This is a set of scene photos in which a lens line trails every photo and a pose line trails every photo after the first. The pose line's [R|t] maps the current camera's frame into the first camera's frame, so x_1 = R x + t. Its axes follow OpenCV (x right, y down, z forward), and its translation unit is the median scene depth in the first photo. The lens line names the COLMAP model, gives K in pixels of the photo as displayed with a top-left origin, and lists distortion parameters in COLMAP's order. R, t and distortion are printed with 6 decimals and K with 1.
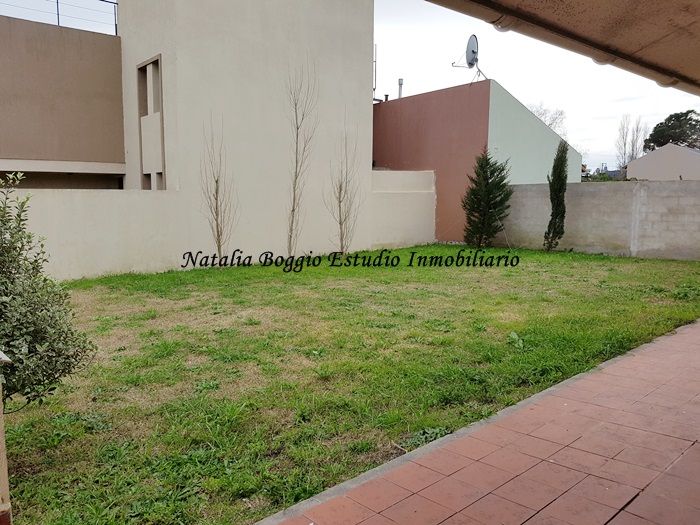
lens RADIAL K [[540.3, 0, 345.1], [0, 540.3, 260.6], [0, 0, 1]] dist [0.097478, -0.150741]
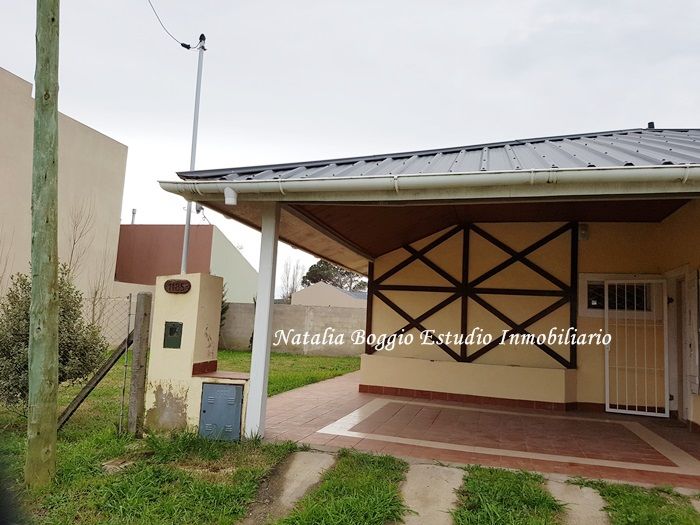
lens RADIAL K [[540.3, 0, 345.2], [0, 540.3, 262.0], [0, 0, 1]] dist [0.097478, -0.150741]
pose [[0.834331, 0.115170, 0.539100, -0.147254], [0.003807, 0.976706, -0.214548, 0.042255], [-0.551251, 0.181056, 0.814457, -0.220711]]
